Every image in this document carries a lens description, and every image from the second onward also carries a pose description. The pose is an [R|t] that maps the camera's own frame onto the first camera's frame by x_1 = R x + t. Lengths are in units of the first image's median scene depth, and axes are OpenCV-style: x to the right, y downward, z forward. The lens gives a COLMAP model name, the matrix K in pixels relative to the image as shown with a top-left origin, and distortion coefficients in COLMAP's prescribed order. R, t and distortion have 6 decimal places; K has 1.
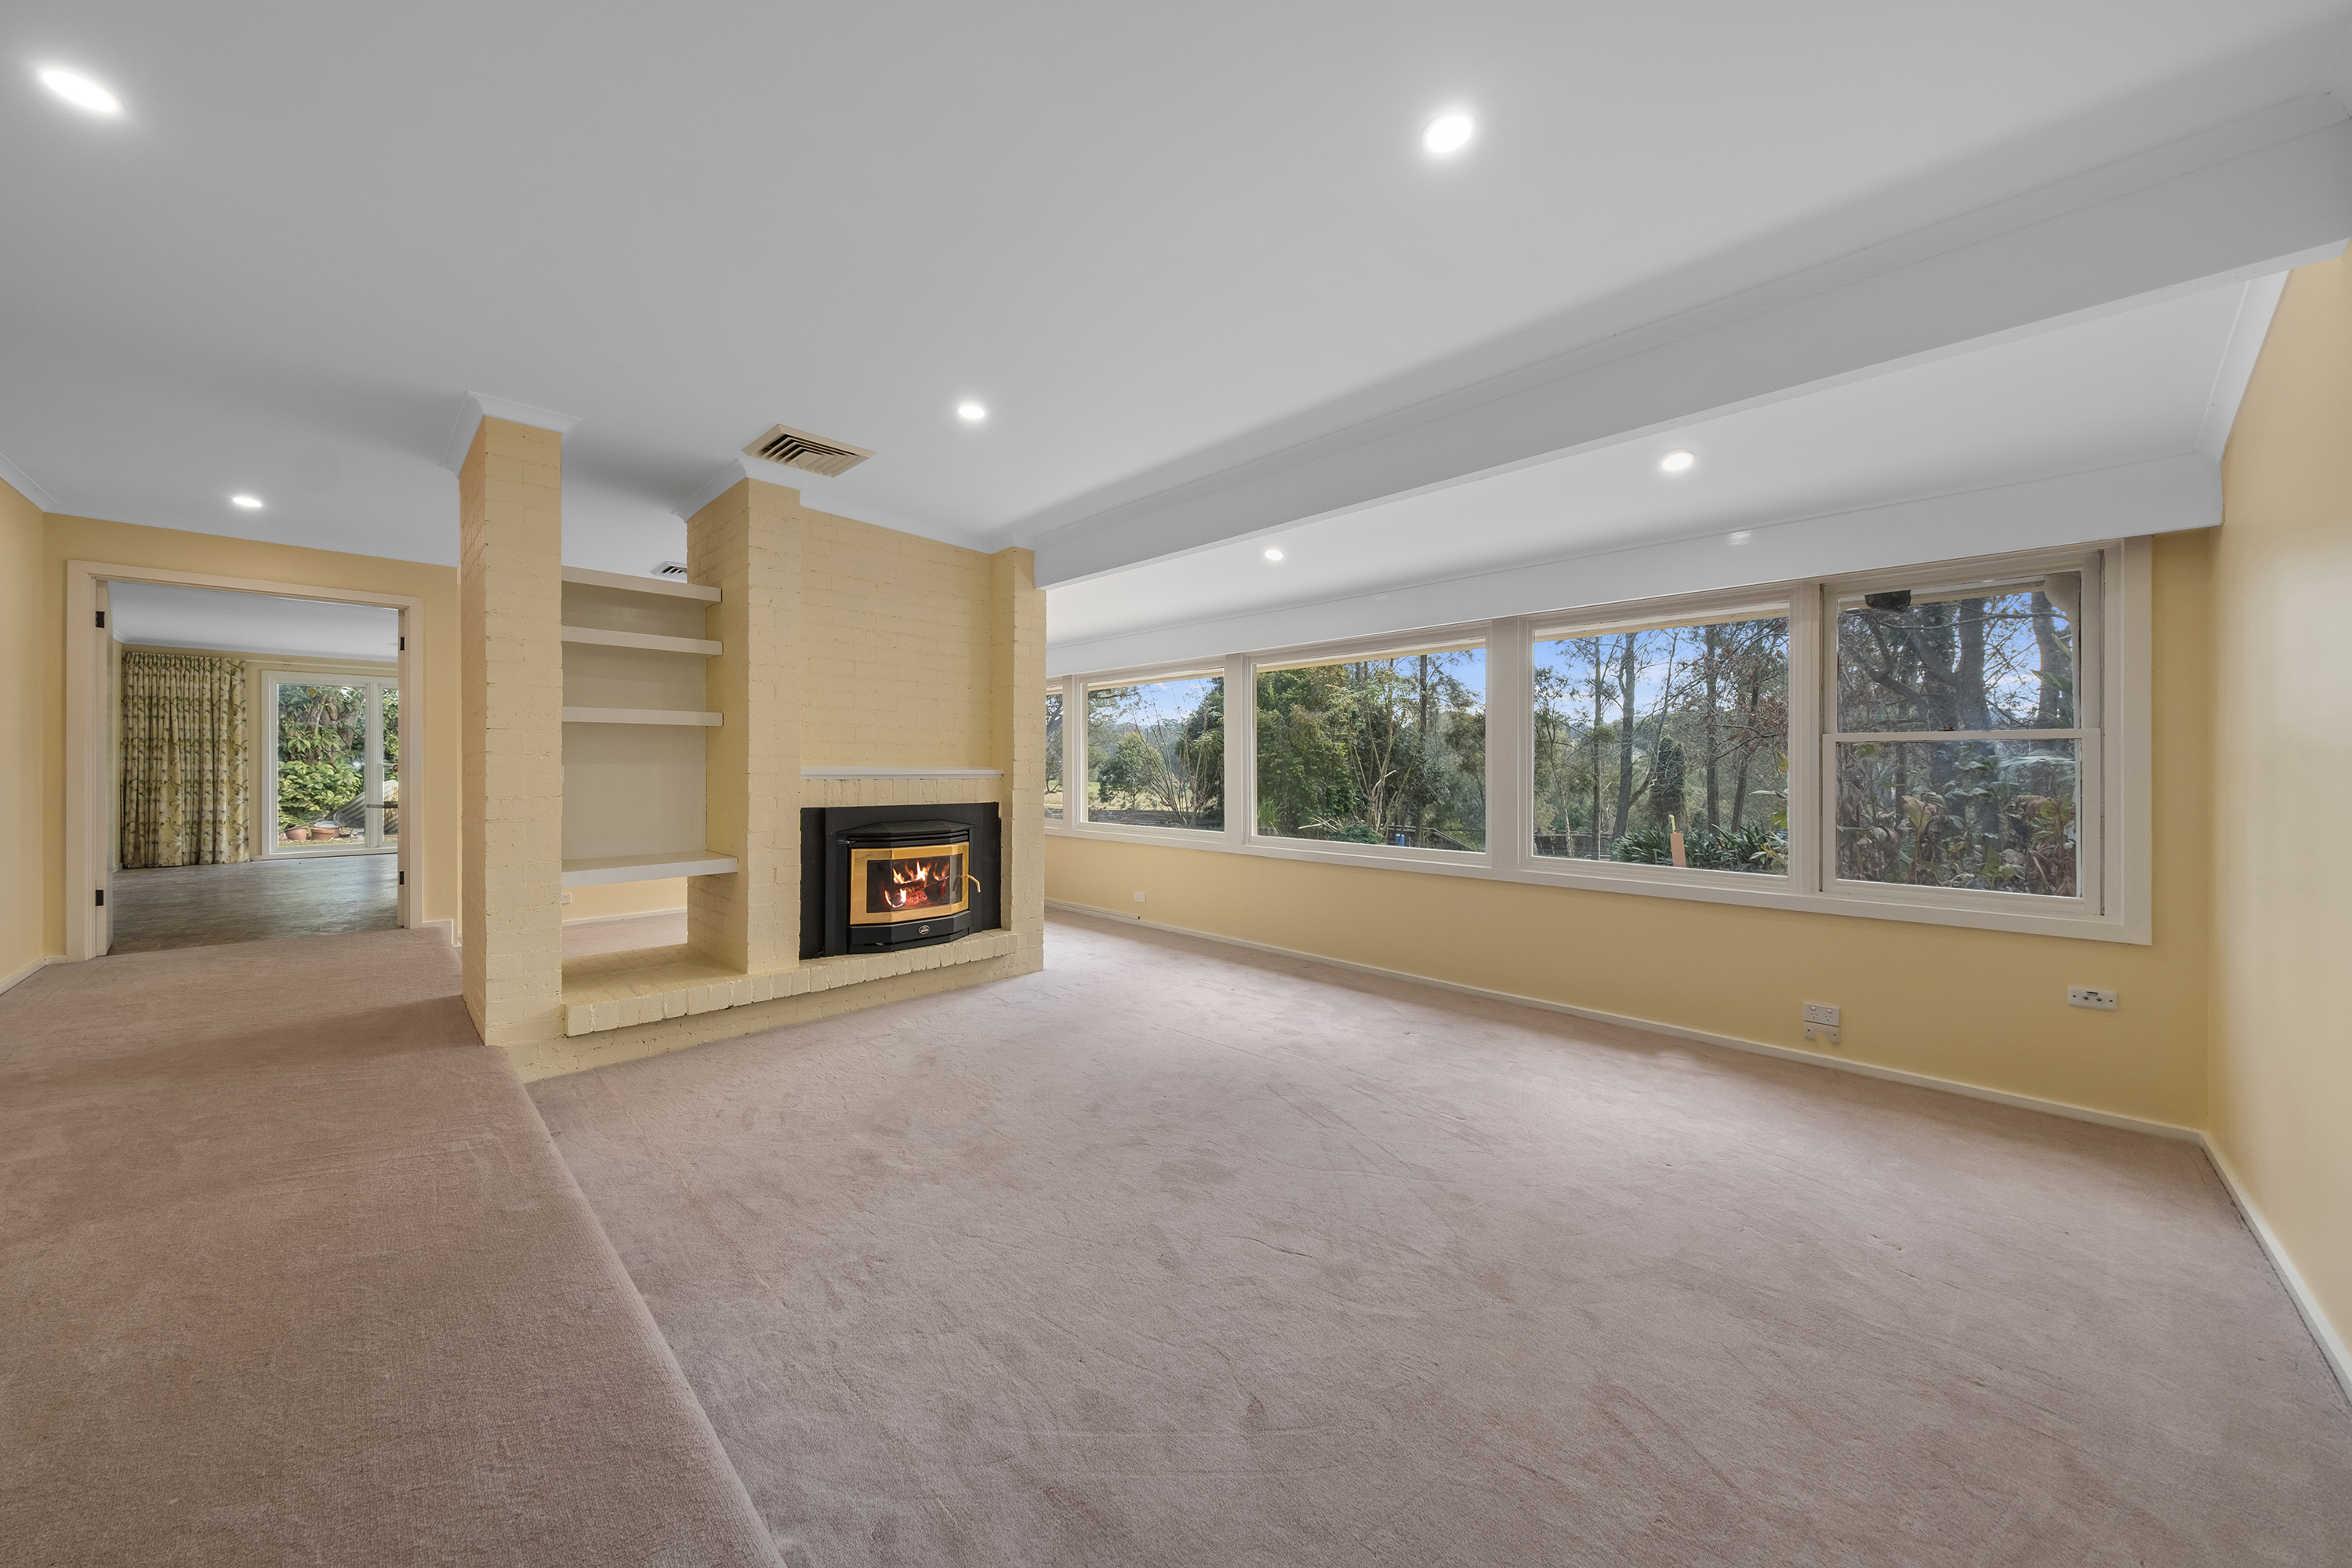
lens RADIAL K [[801.0, 0, 1174.4], [0, 801.0, 770.4], [0, 0, 1]] dist [0.000126, -0.000026]
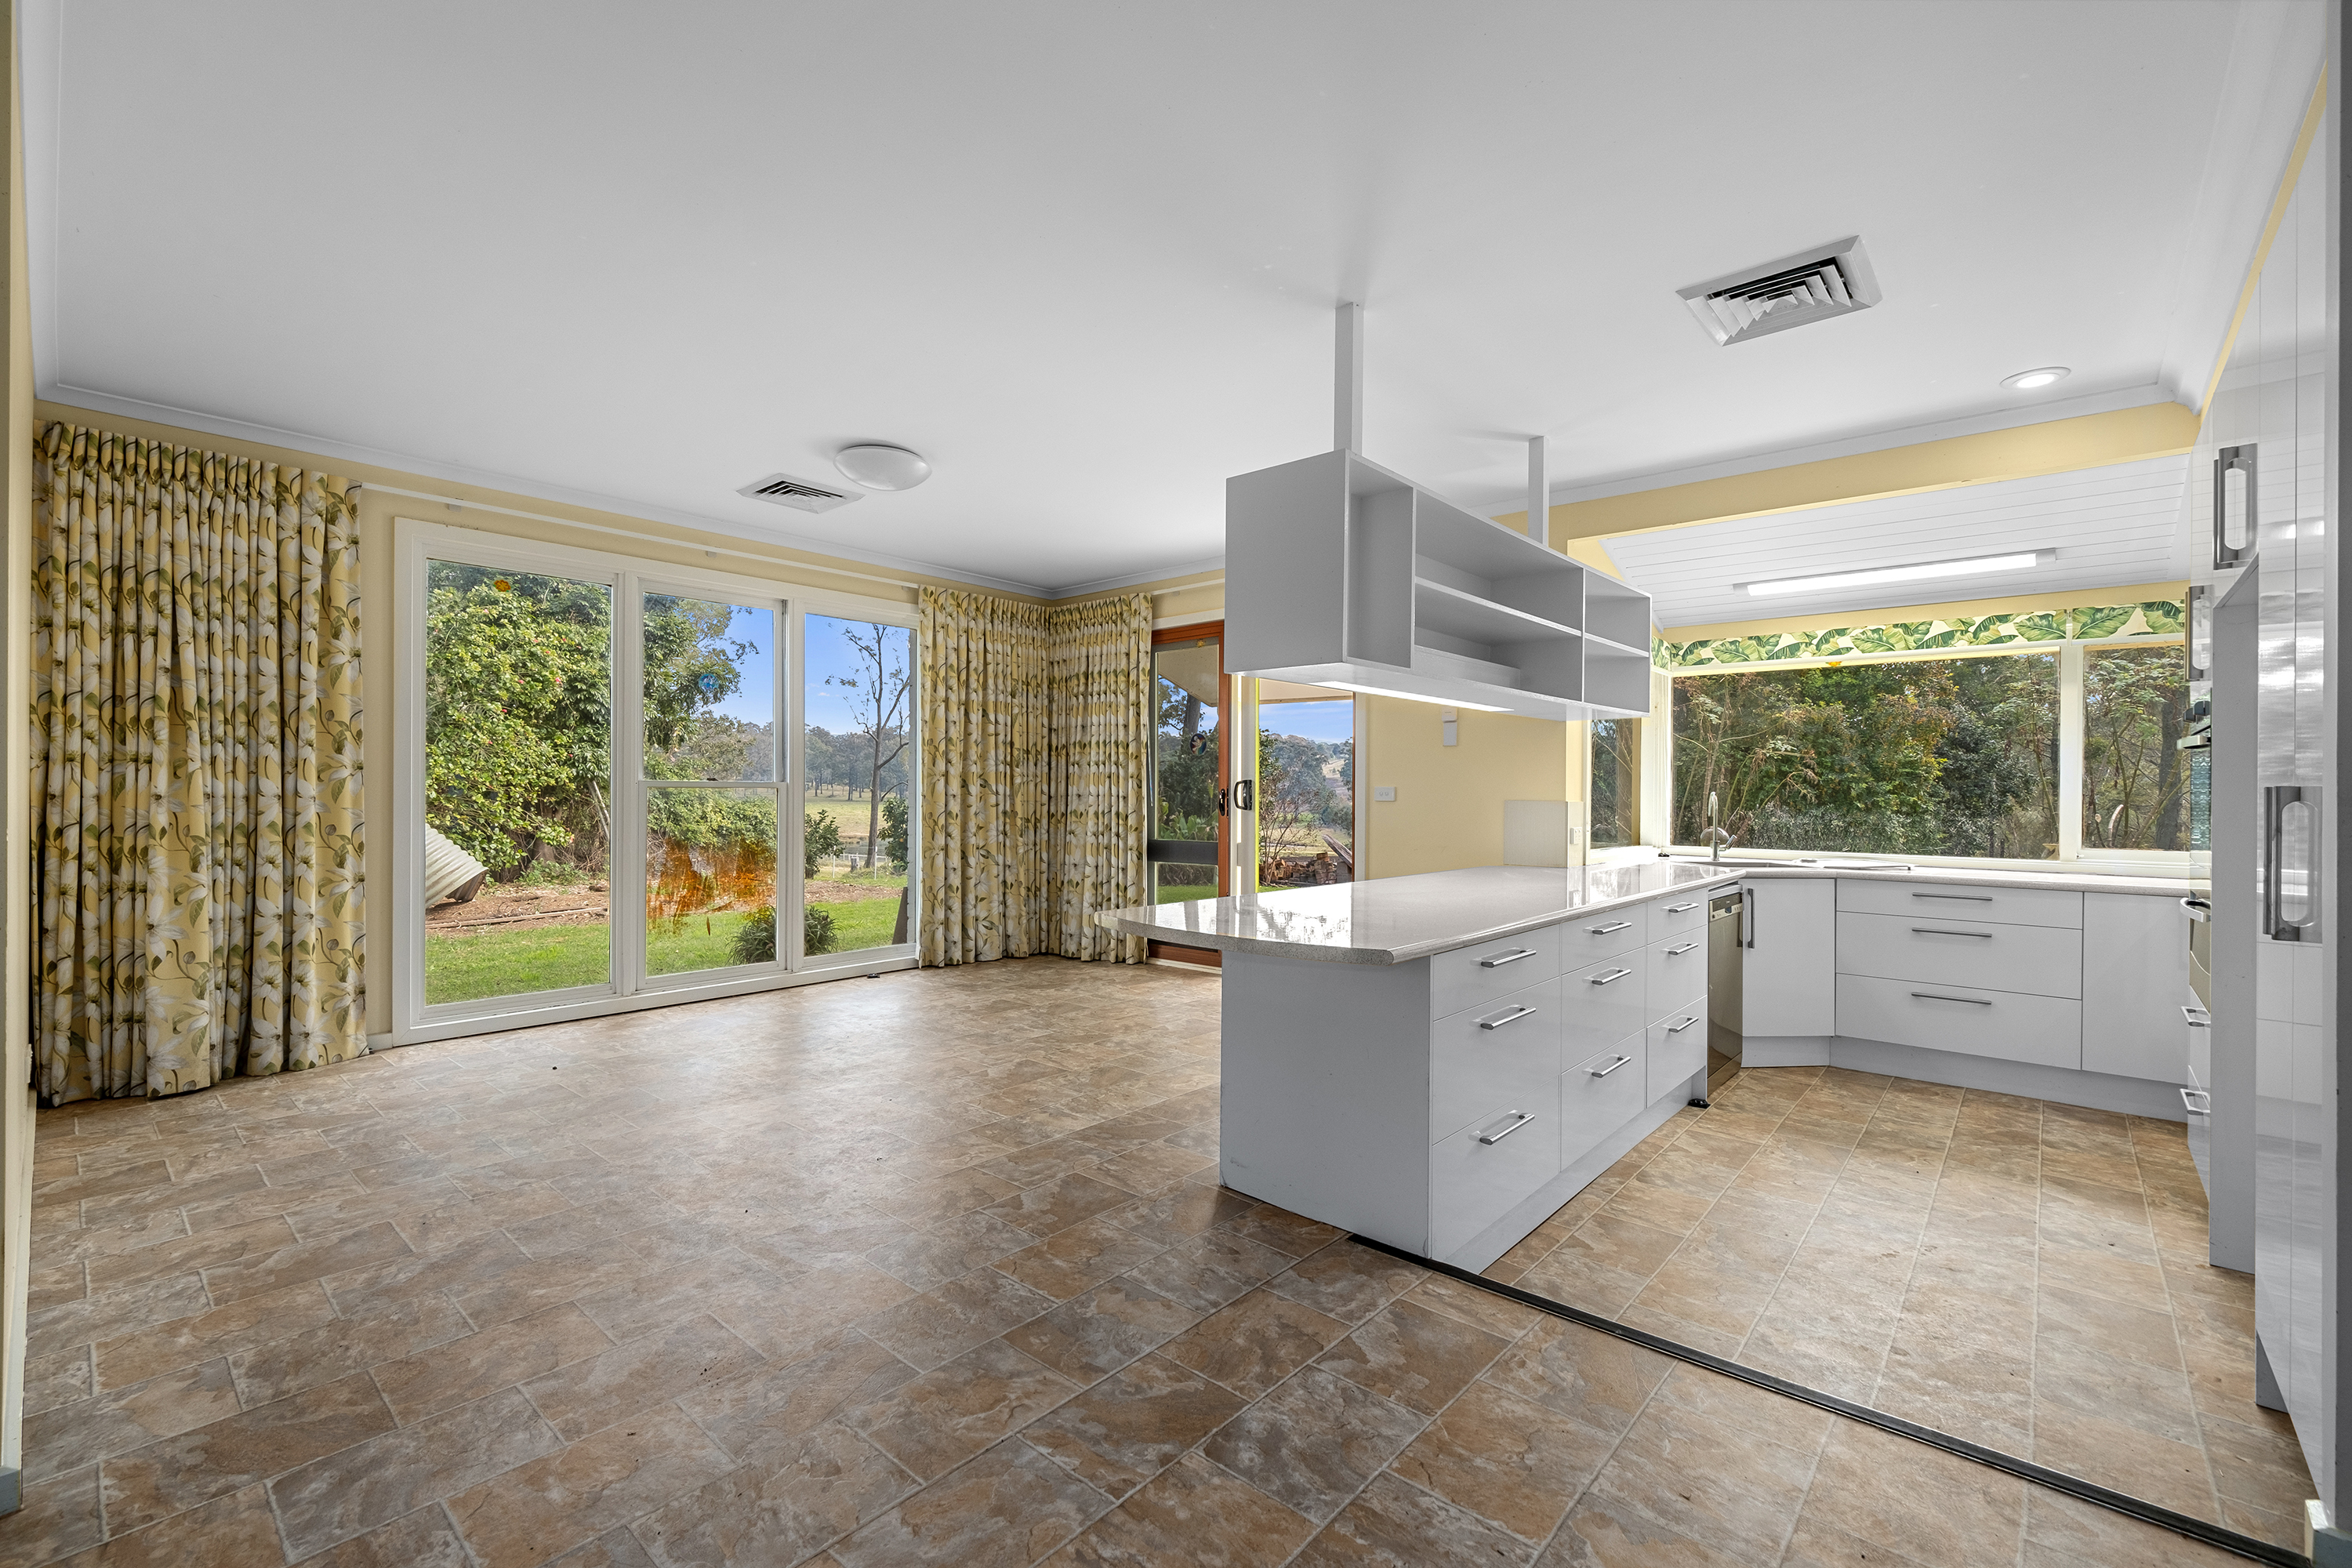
lens RADIAL K [[1001.4, 0, 1177.0], [0, 1001.4, 791.0], [0, 0, 1]] dist [0.001145, 0.000159]
pose [[0.997913, 0.006275, 0.064266, -0.855687], [-0.006004, 0.999972, -0.004418, -0.002422], [-0.064292, 0.004023, 0.997923, 0.554697]]
